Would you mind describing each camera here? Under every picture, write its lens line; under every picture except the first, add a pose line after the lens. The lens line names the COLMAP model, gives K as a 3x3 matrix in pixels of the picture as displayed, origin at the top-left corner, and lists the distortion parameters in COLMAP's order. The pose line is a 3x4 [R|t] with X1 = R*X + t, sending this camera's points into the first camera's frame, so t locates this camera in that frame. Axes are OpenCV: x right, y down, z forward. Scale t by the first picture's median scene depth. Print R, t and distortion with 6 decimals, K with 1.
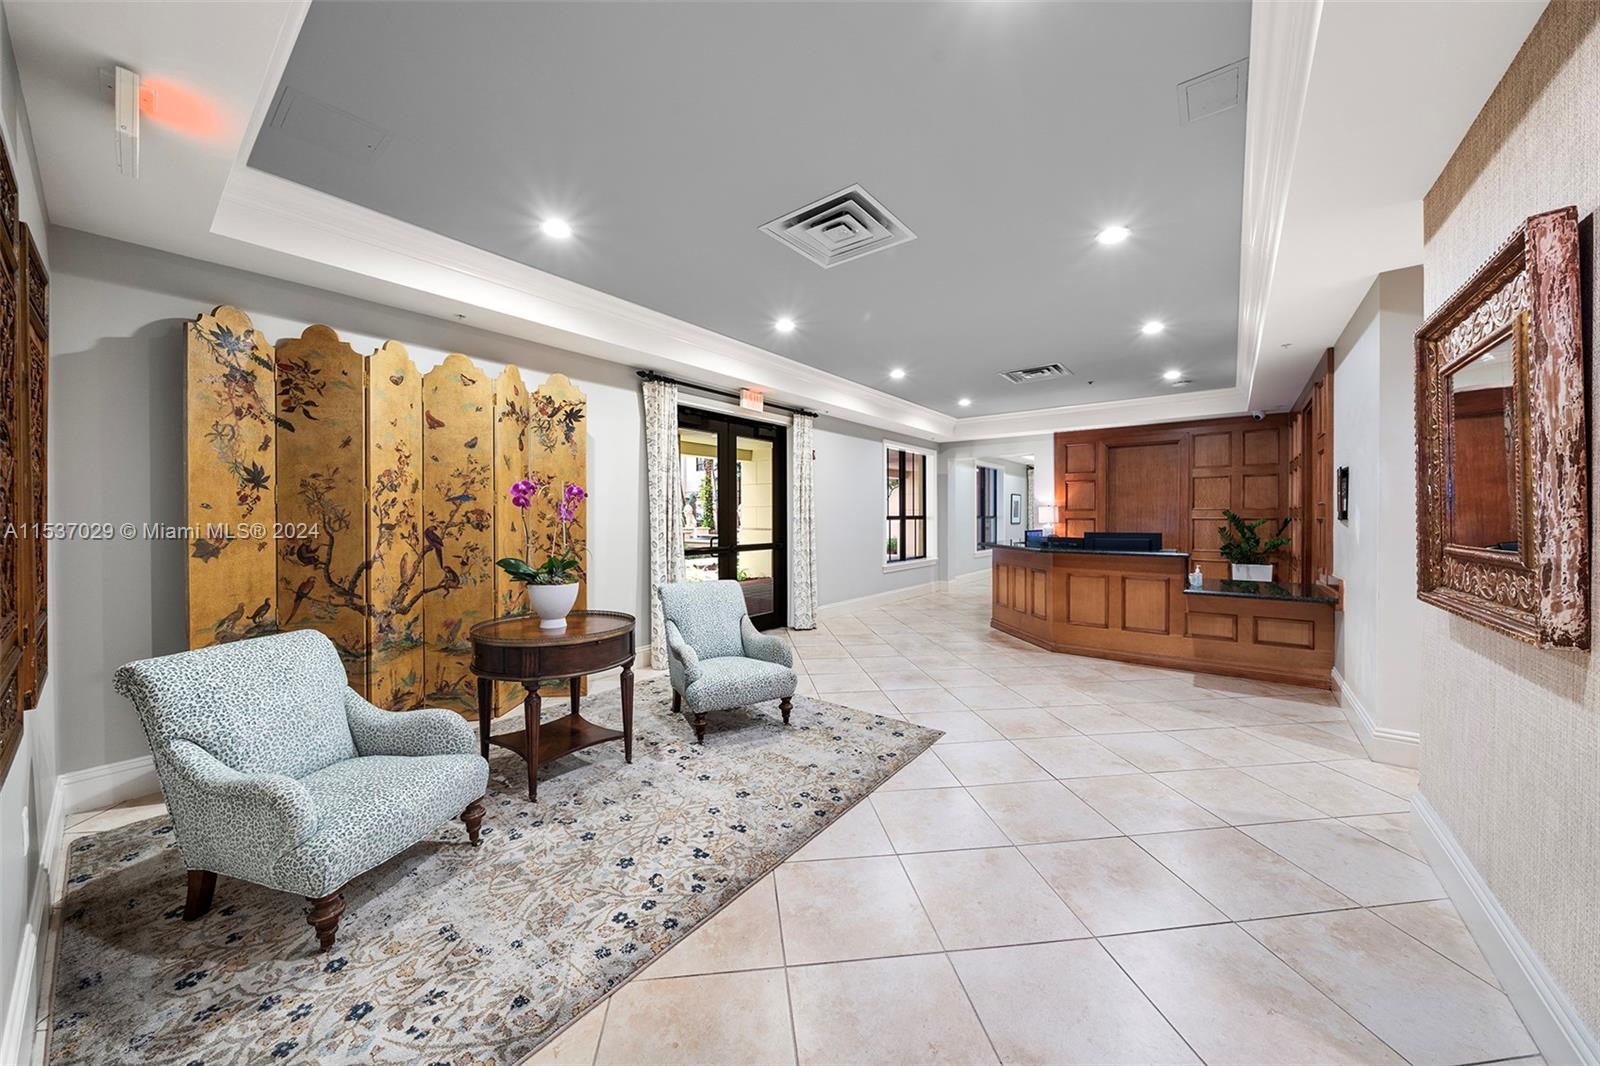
lens RADIAL K [[543.2, 0, 789.2], [0, 543.2, 529.4], [0, 0, 1]] dist [-0.000915, 0.000013]
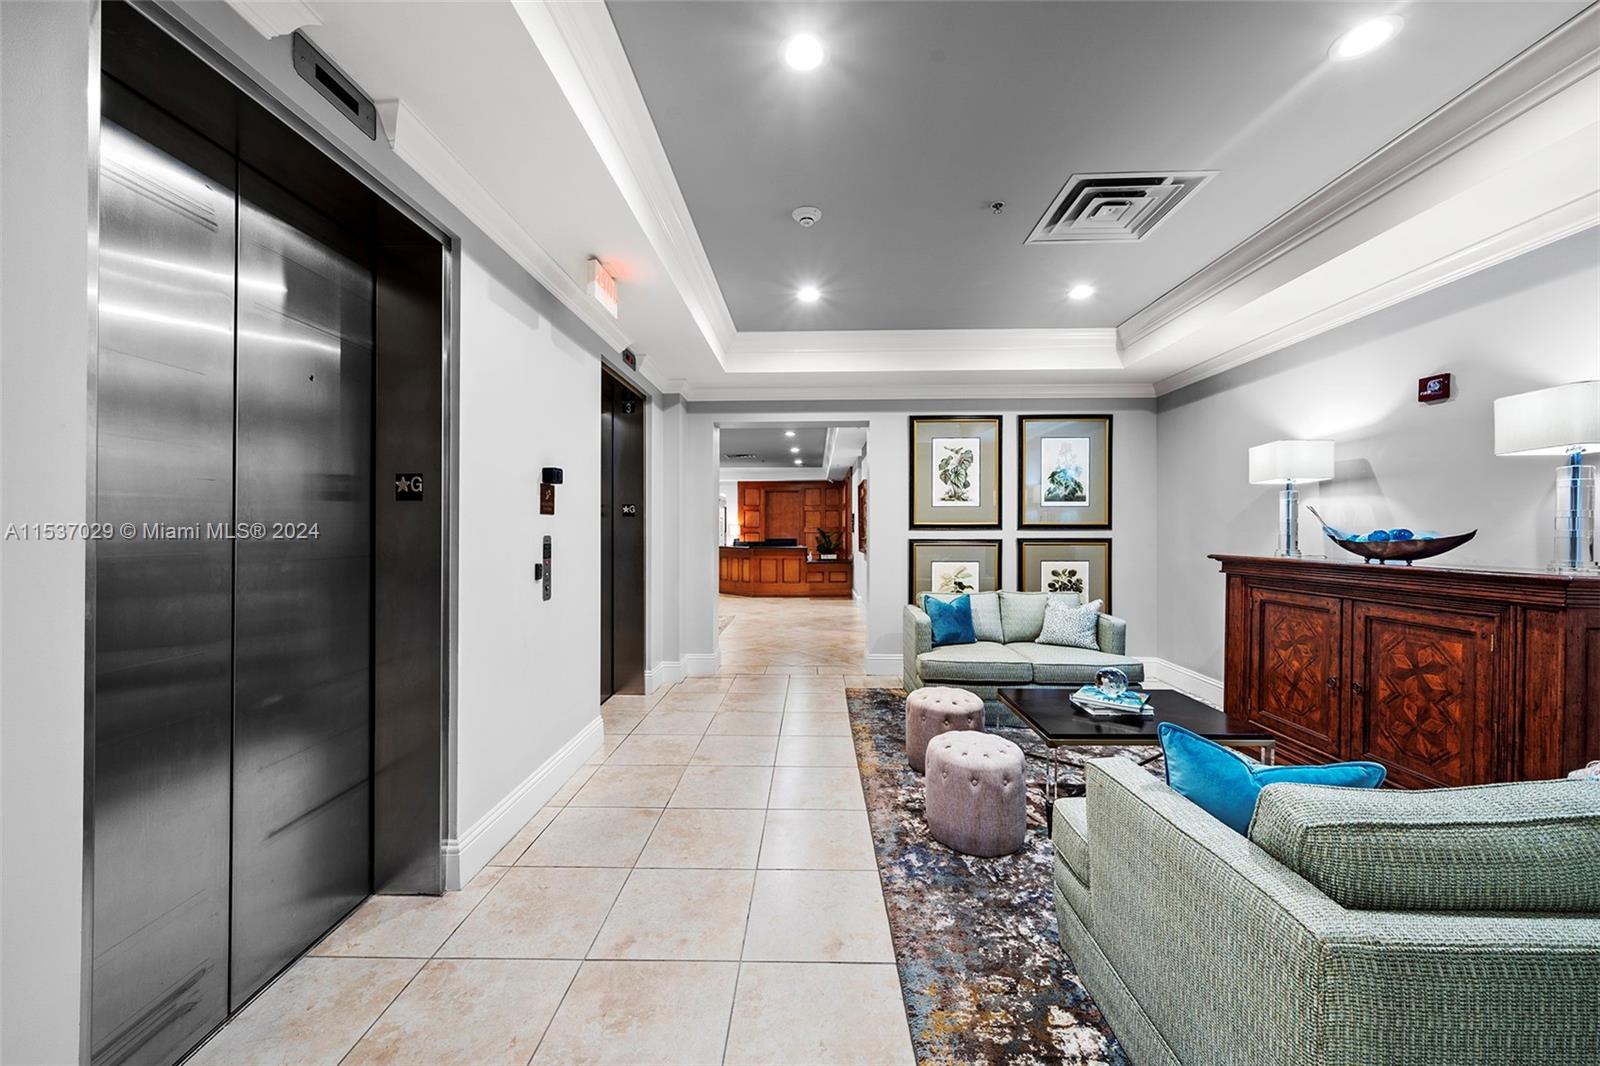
lens RADIAL K [[571.1, 0, 797.1], [0, 571.1, 526.2], [0, 0, 1]] dist [-0.000822, -0.000120]
pose [[0.798806, 0.017555, 0.601332, -0.551300], [0.006377, 0.999271, -0.037644, 0.037470], [-0.601555, 0.033905, 0.798112, -0.663532]]
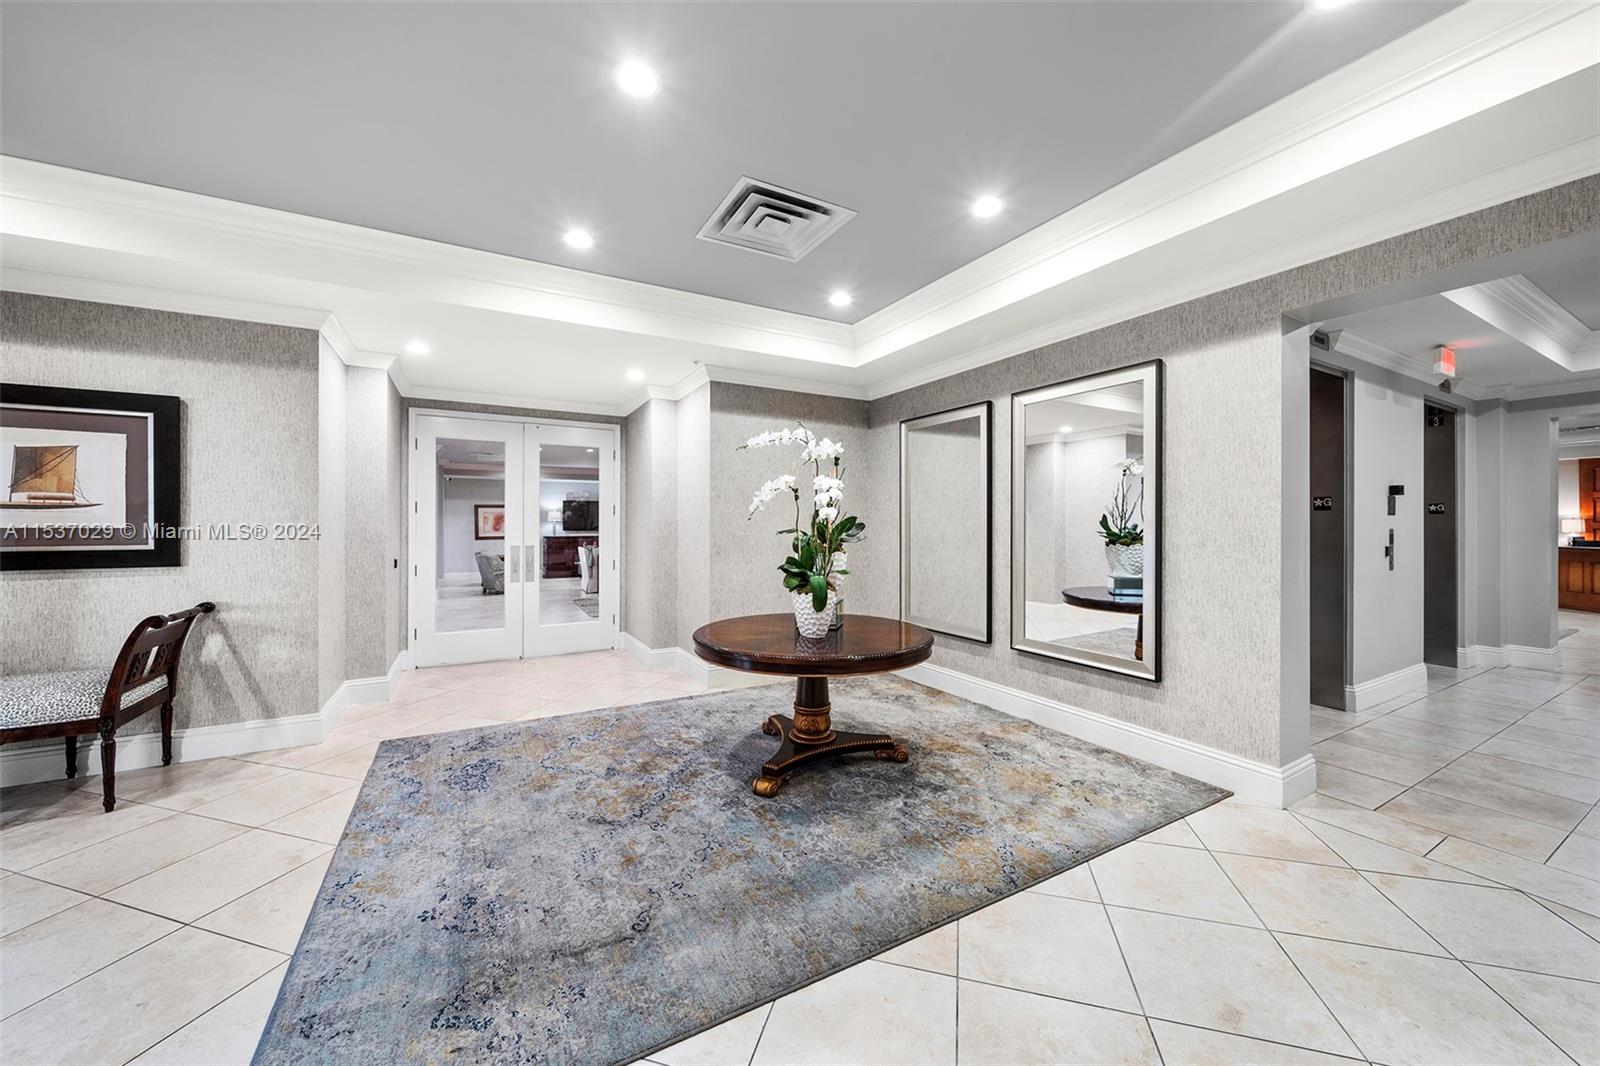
lens RADIAL K [[571.1, 0, 797.1], [0, 571.1, 526.2], [0, 0, 1]] dist [-0.000822, -0.000120]
pose [[0.924217, 0.013627, -0.381625, -0.863324], [-0.023287, 0.999514, -0.020705, 0.056167], [0.381158, 0.028023, 0.924085, -1.138595]]
